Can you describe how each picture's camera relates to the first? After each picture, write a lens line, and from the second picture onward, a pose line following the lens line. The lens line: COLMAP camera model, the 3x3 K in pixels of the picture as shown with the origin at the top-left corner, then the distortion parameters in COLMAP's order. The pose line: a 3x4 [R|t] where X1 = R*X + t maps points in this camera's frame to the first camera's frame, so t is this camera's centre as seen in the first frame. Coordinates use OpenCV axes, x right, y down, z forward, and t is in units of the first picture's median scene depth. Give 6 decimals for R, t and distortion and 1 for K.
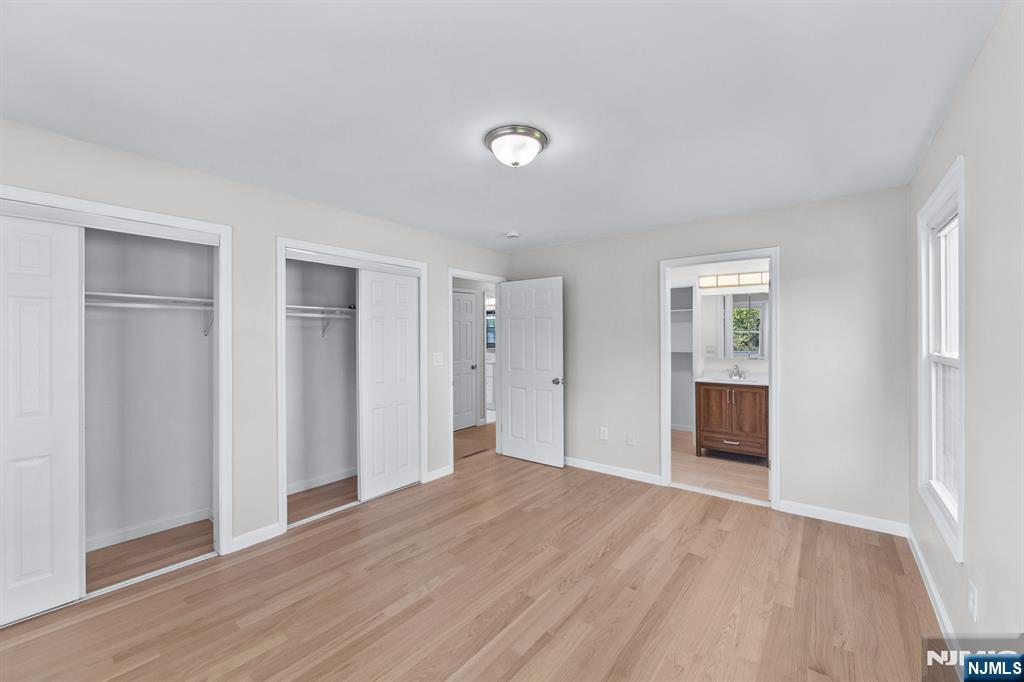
lens RADIAL K [[417.2, 0, 509.5], [0, 417.2, 334.8], [0, 0, 1]] dist [0.000439, 0.000021]
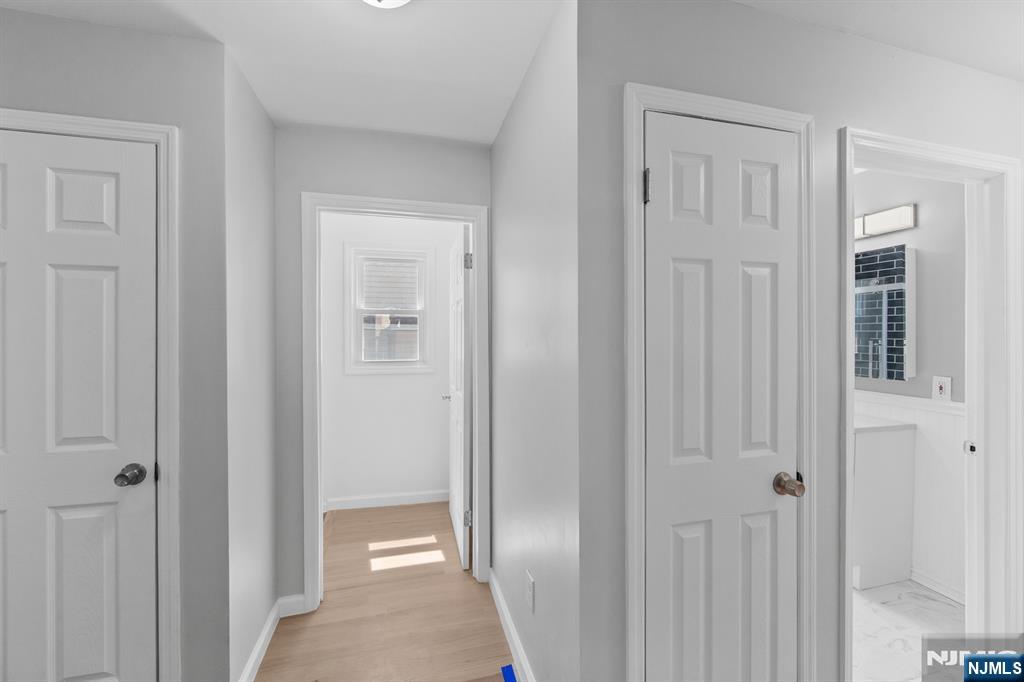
lens RADIAL K [[445.8, 0, 512.0], [0, 445.8, 341.0], [0, 0, 1]] dist [0.000427, 0.000029]
pose [[0.772768, 0.006835, -0.634651, -0.051483], [-0.003263, 0.999972, 0.006796, 0.006072], [0.634680, -0.003181, 0.772769, 0.742297]]
